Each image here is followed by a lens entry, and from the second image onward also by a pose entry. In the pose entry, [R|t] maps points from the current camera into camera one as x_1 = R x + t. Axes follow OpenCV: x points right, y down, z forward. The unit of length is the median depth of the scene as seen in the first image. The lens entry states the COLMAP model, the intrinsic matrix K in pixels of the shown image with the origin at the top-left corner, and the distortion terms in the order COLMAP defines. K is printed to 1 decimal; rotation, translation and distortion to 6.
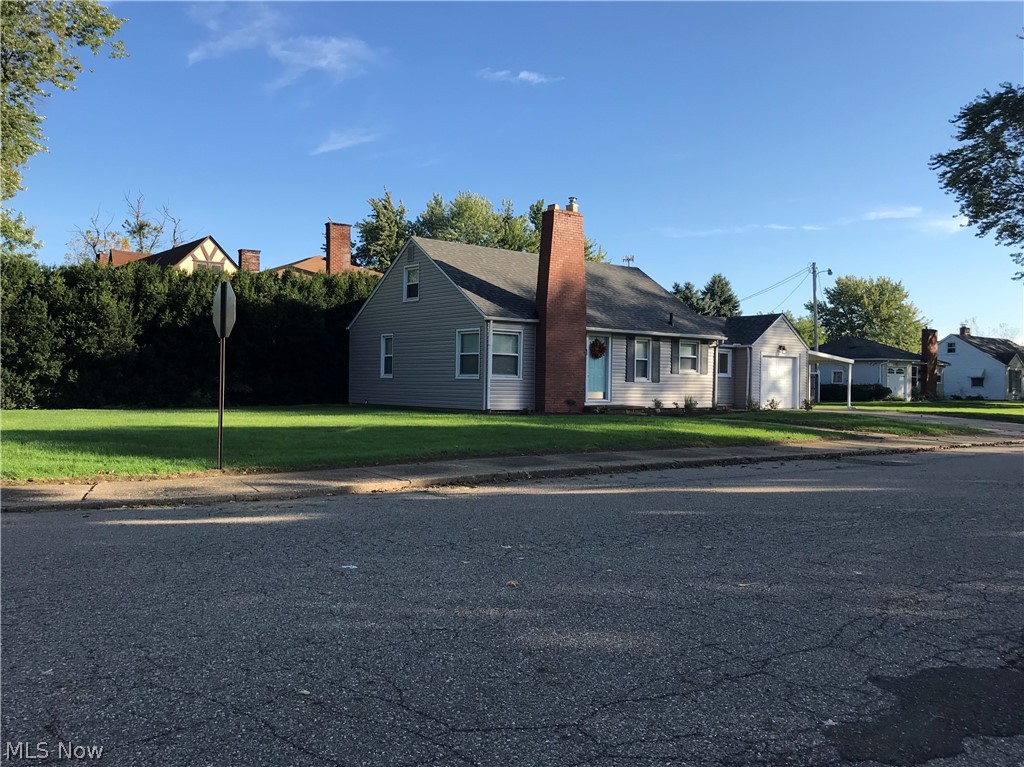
lens RADIAL K [[815.2, 0, 512.0], [0, 815.2, 383.5], [0, 0, 1]] dist [-0.070842, -0.001815]
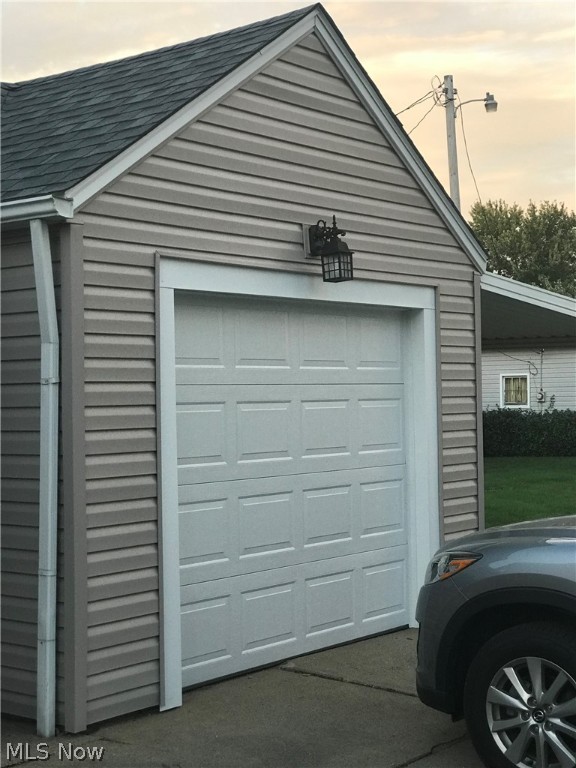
lens RADIAL K [[1269.9, 0, 288.0], [0, 1269.9, 384.0], [0, 0, 1]] dist [-0.011034, -0.020180]
pose [[0.969846, -0.029167, 0.241968, 0.276893], [0.032283, 0.999439, -0.008920, -0.016334], [-0.241572, 0.016462, 0.970243, 0.791351]]
